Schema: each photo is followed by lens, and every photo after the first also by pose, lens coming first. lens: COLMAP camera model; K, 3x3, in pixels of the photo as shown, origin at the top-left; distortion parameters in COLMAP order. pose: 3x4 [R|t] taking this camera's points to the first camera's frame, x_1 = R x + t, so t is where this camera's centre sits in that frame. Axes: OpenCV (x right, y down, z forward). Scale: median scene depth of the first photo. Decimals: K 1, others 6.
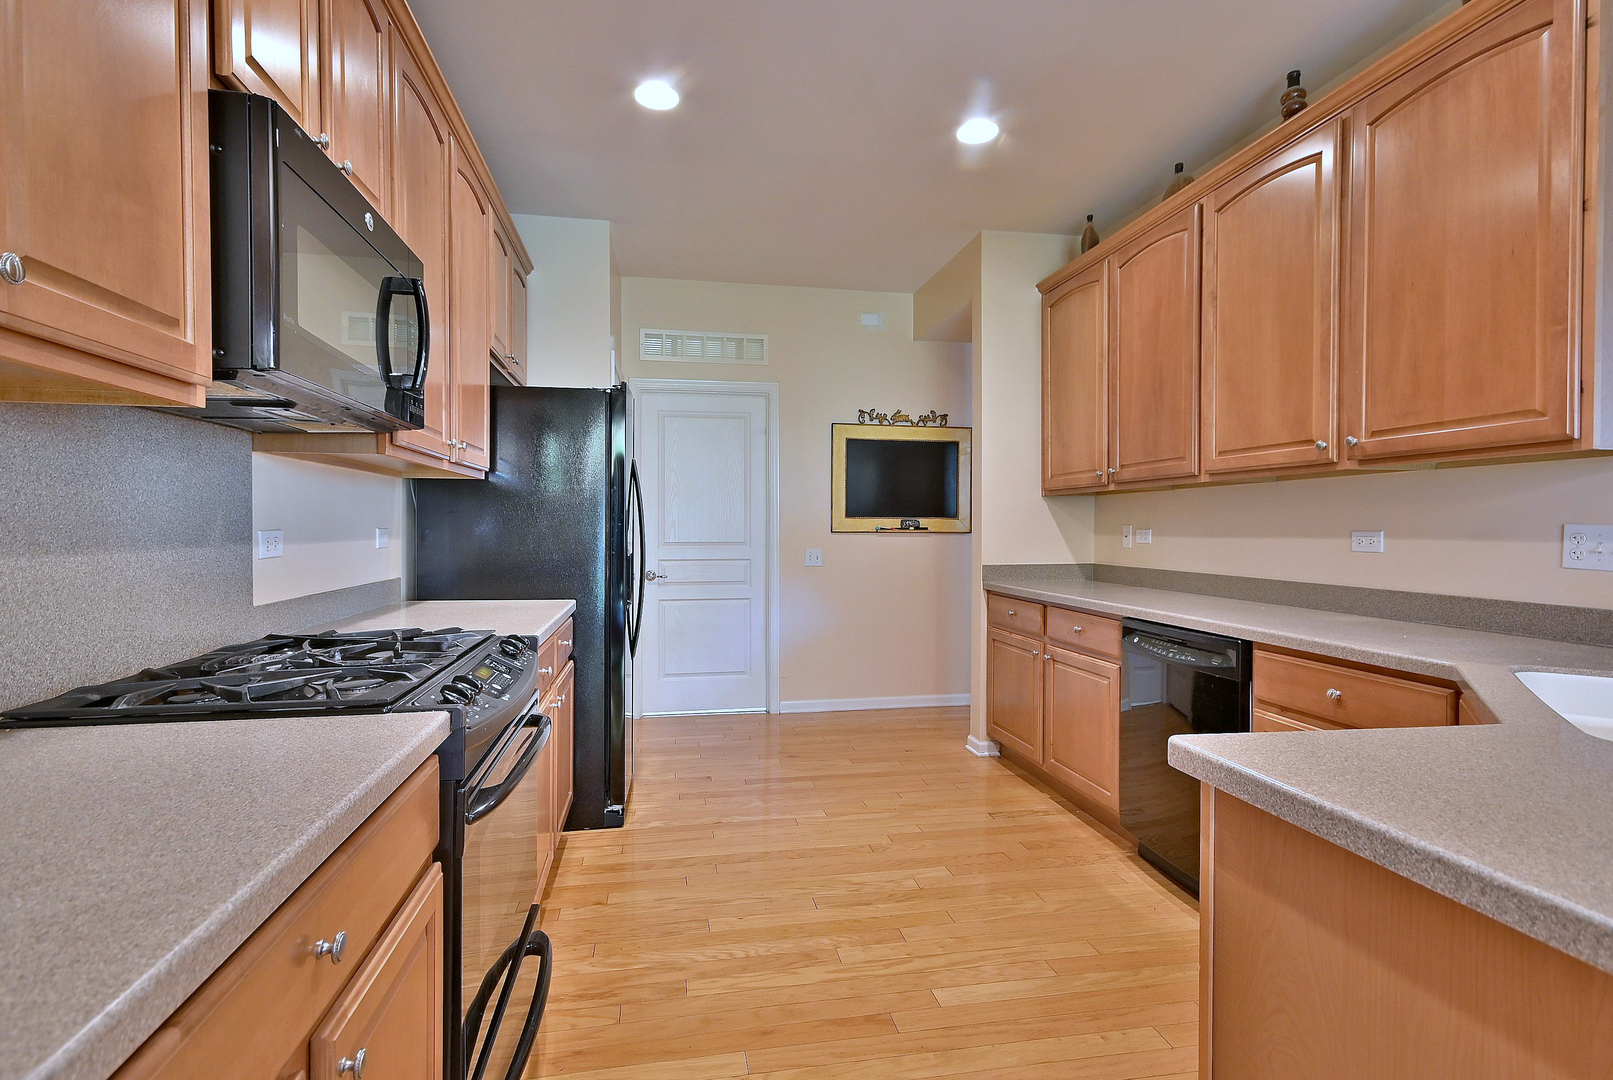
lens RADIAL K [[787.7, 0, 811.0], [0, 787.7, 533.2], [0, 0, 1]] dist [0.016156, 0.008578]
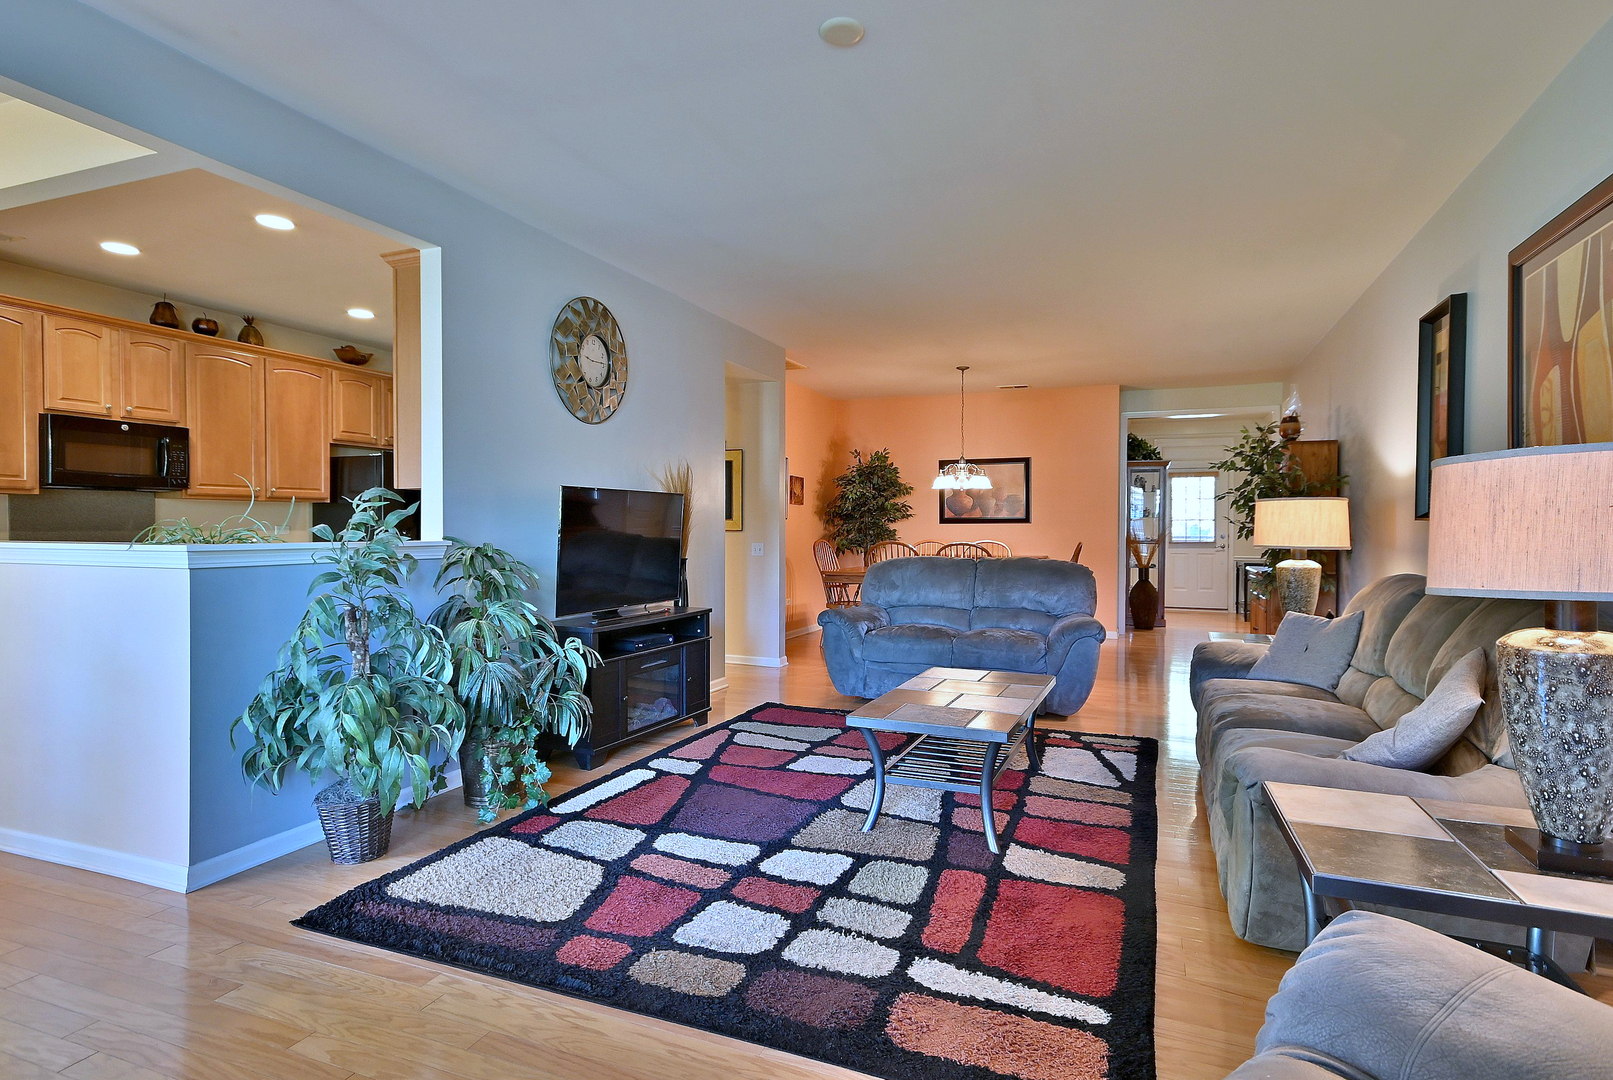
lens RADIAL K [[853.2, 0, 803.8], [0, 853.2, 534.2], [0, 0, 1]] dist [0.014711, 0.014523]
pose [[0.833965, 0.003904, -0.551804, 1.323778], [-0.004988, 0.999987, -0.000464, 0.006825], [0.551795, 0.003139, 0.833974, -0.140700]]
